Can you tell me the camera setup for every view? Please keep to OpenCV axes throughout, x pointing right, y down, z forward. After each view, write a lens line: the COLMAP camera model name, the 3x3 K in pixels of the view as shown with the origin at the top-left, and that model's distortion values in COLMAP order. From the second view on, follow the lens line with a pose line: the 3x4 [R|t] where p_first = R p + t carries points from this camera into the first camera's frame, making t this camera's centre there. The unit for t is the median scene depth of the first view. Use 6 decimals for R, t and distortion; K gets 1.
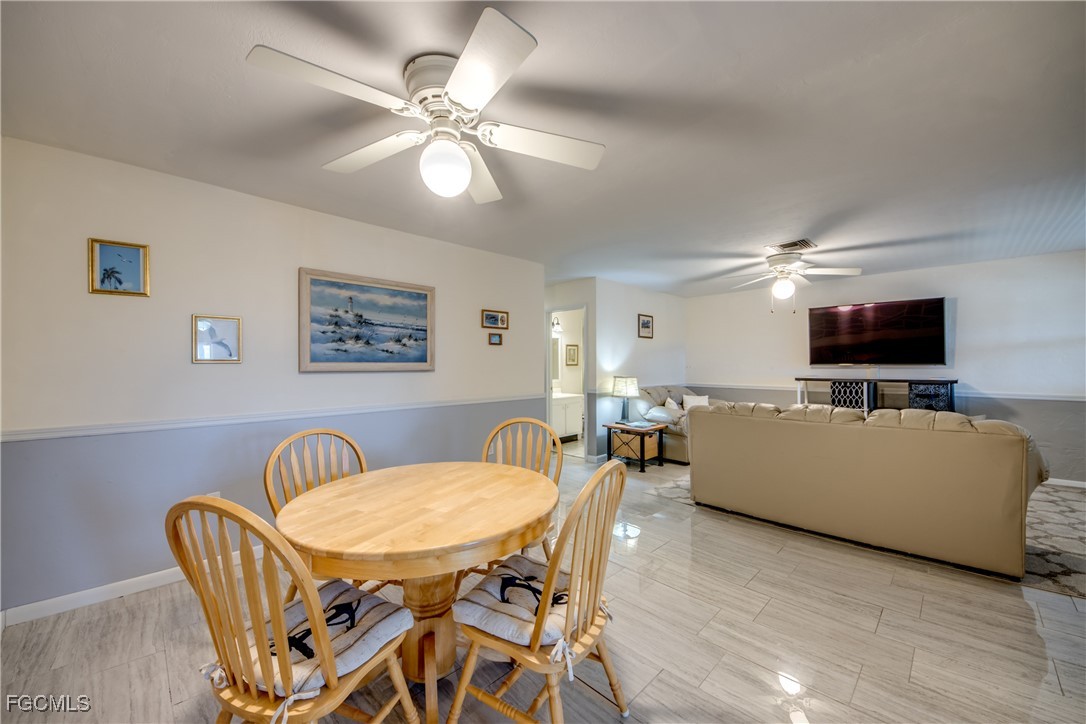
lens RADIAL K [[415.5, 0, 543.0], [0, 415.5, 362.0], [0, 0, 1]] dist [0.001031, -0.014013]
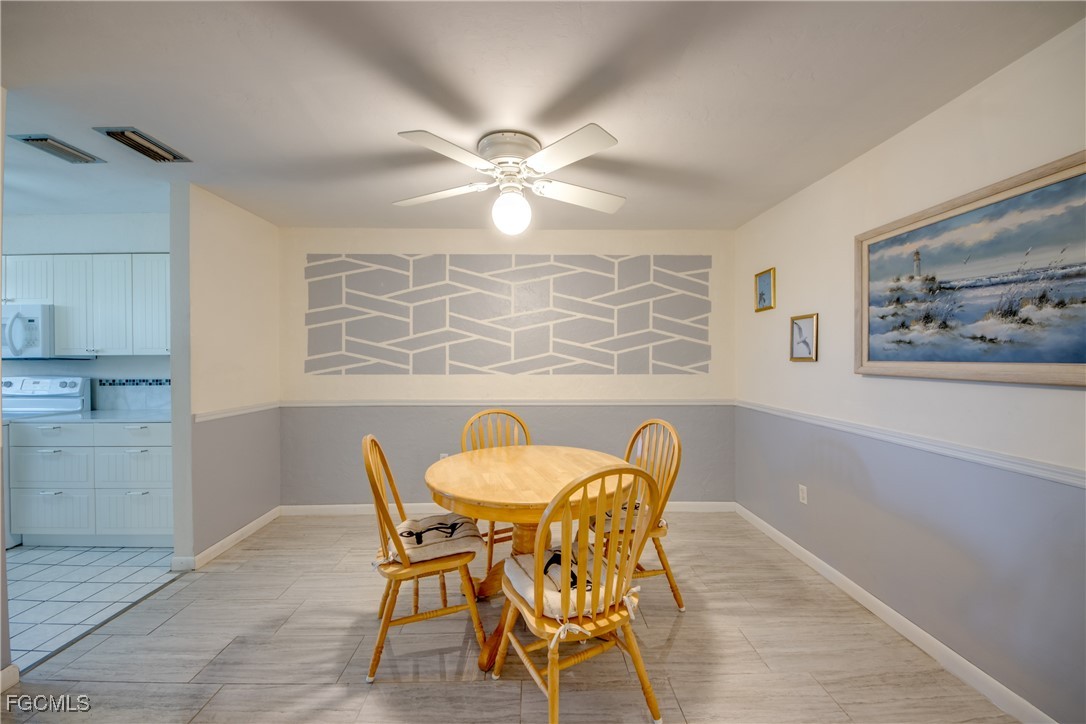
lens RADIAL K [[411.7, 0, 532.1], [0, 411.7, 365.1], [0, 0, 1]] dist [0.030893, -0.021772]
pose [[-0.702996, 0.014721, -0.711042, 0.339647], [0.006923, 0.999880, 0.013856, -0.005765], [0.711160, 0.004818, -0.703013, 1.005478]]
